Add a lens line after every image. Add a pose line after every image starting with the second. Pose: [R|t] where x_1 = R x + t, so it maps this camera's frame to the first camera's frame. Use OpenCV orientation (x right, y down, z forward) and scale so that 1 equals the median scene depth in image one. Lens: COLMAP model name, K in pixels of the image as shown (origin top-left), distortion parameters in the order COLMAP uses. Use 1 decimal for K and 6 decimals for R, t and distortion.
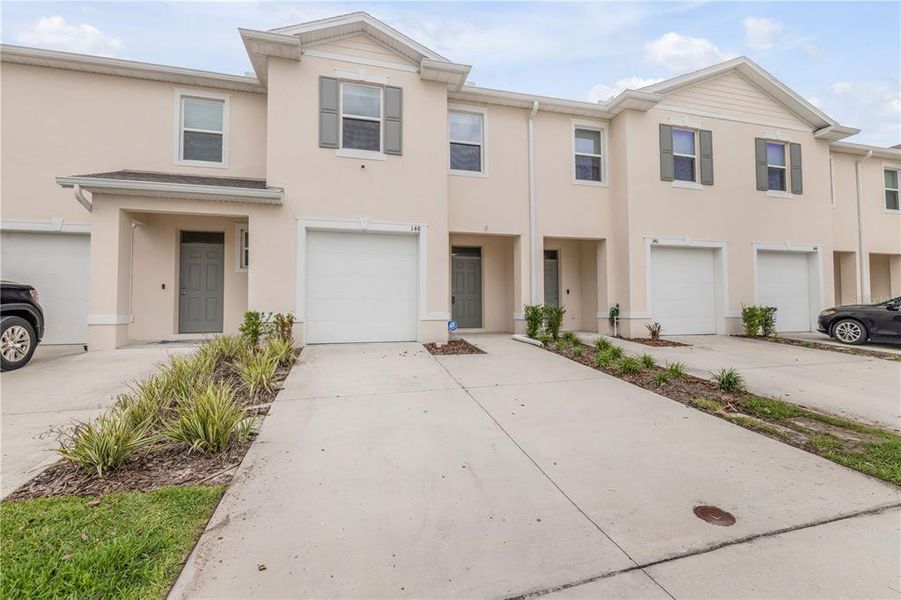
lens RADIAL K [[384.4, 0, 447.2], [0, 384.4, 297.6], [0, 0, 1]] dist [-0.001774, -0.000207]
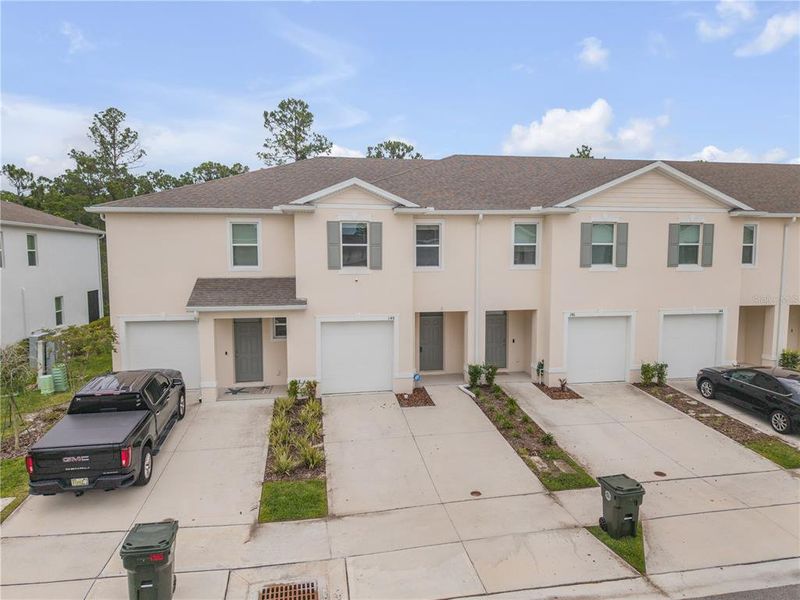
lens RADIAL K [[539.5, 0, 400.0], [0, 539.5, 300.0], [0, 0, 1]] dist [0.025235, -0.023935]
pose [[0.996533, 0.010136, -0.082580, 0.123360], [-0.000015, 0.992573, 0.121649, -0.501862], [0.083199, -0.121226, 0.989132, -1.048486]]
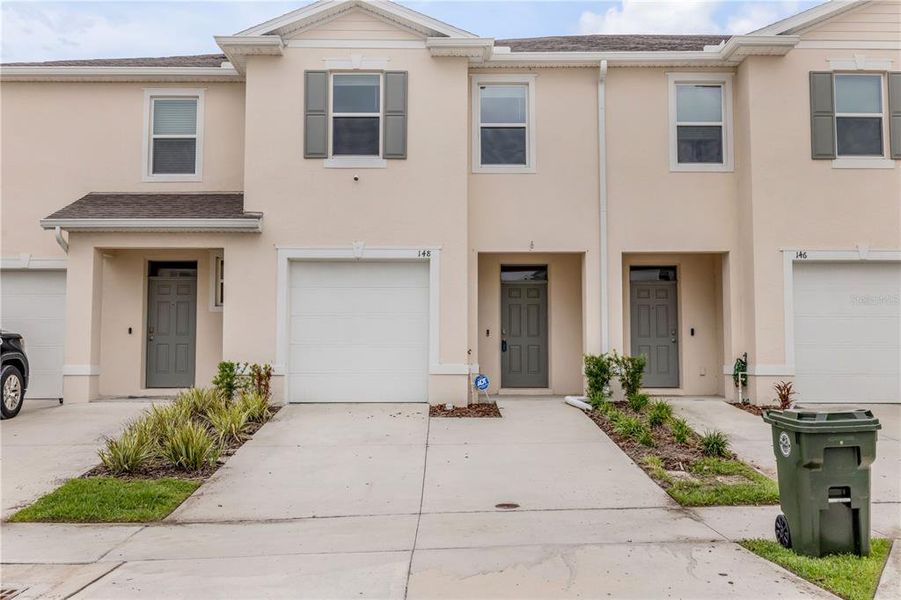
lens RADIAL K [[896.1, 0, 447.4], [0, 896.1, 297.2], [0, 0, 1]] dist [-0.007838, 0.009857]
pose [[0.969910, -0.012028, -0.243168, 0.391994], [0.003294, 0.999336, -0.036292, -0.028647], [0.243443, 0.034399, 0.969305, -0.703475]]
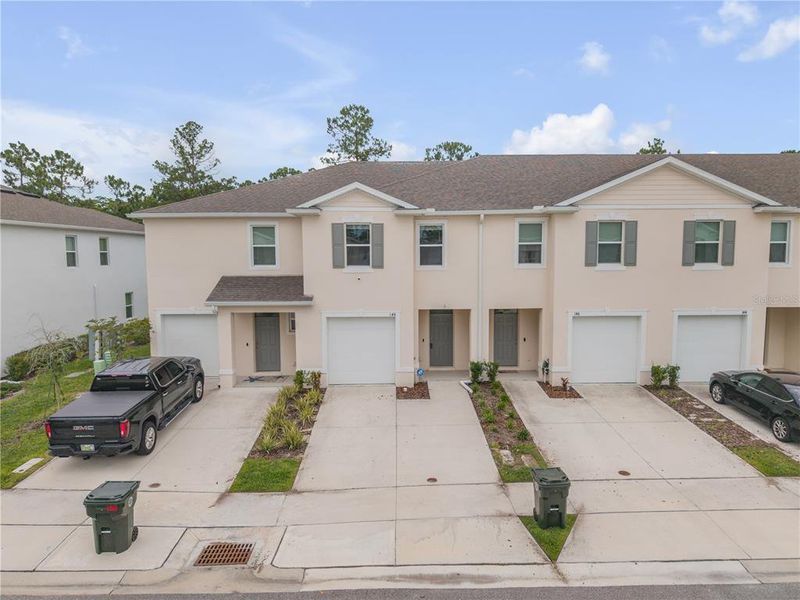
lens RADIAL K [[539.5, 0, 400.0], [0, 539.5, 300.0], [0, 0, 1]] dist [0.025235, -0.023935]
pose [[0.970555, 0.019821, -0.240063, 0.471341], [0.009743, 0.992563, 0.121343, -0.503170], [0.240683, -0.120109, 0.963144, -1.093922]]
